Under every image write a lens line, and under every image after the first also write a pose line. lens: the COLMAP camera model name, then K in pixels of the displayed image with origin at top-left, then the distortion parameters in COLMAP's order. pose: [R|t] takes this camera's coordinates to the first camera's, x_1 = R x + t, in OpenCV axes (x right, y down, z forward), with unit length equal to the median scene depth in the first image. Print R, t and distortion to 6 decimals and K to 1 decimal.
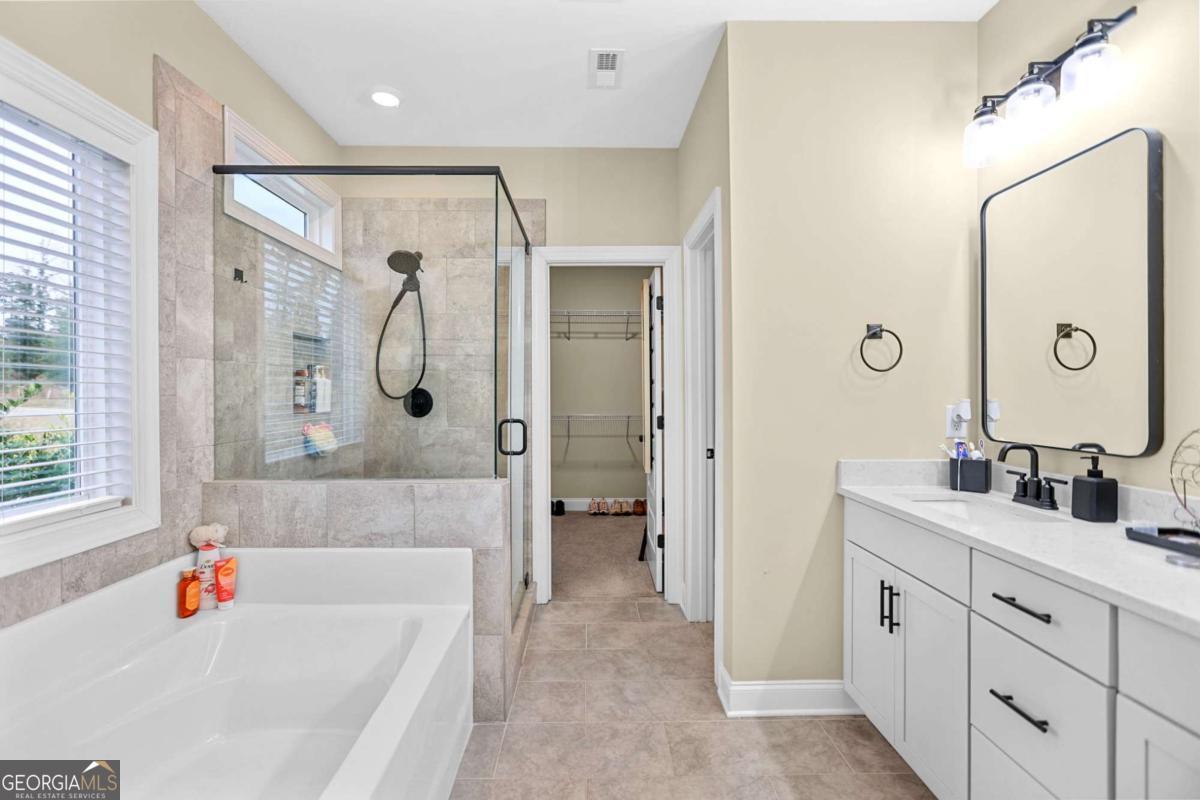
lens RADIAL K [[543.0, 0, 600.2], [0, 543.0, 393.4], [0, 0, 1]] dist [-0.028567, 0.011672]
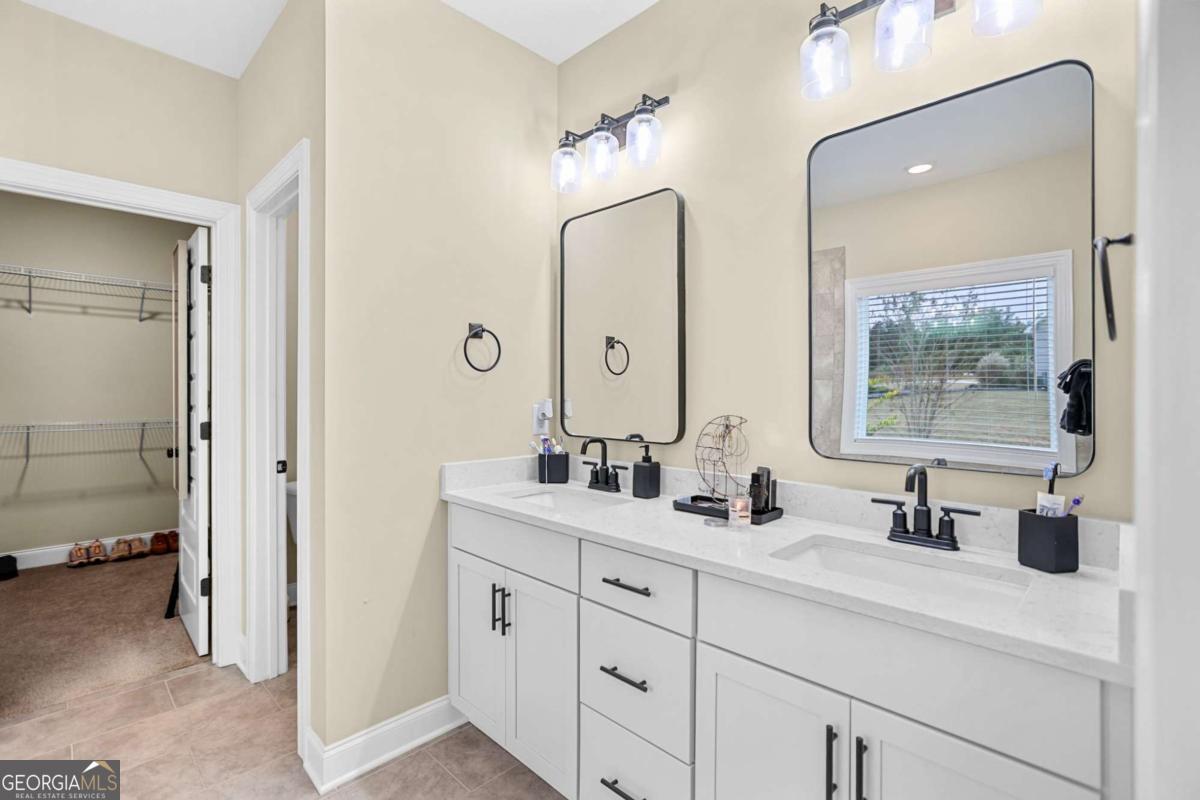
lens RADIAL K [[543.0, 0, 592.0], [0, 543.0, 389.6], [0, 0, 1]] dist [-0.028567, 0.011672]
pose [[0.723982, 0.006647, 0.689787, -0.025133], [-0.002239, 0.999971, -0.007286, -0.000807], [-0.689816, 0.003731, 0.723975, 0.131193]]
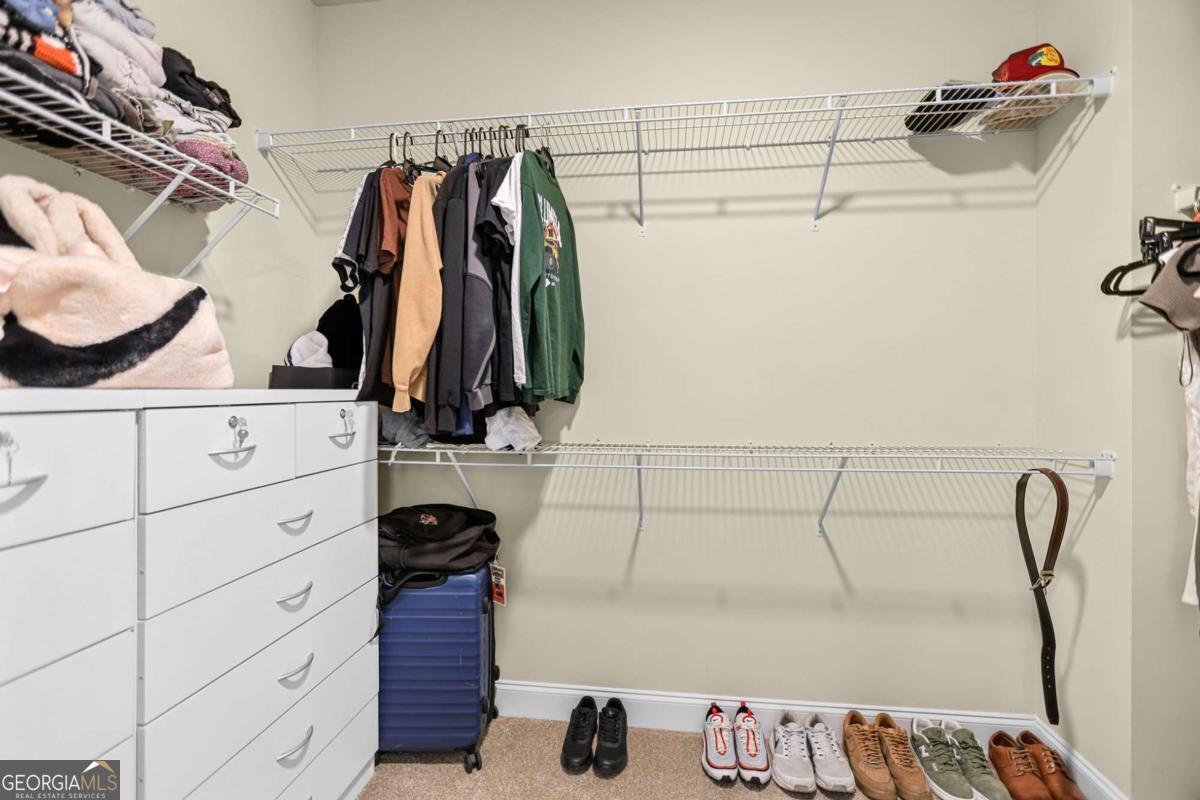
lens RADIAL K [[543.0, 0, 598.6], [0, 543.0, 391.8], [0, 0, 1]] dist [-0.028567, 0.011672]
pose [[0.987792, -0.002748, -0.155755, -0.092086], [0.003870, 0.999969, 0.006895, 0.008884], [0.155731, -0.007414, 0.987772, 1.959871]]
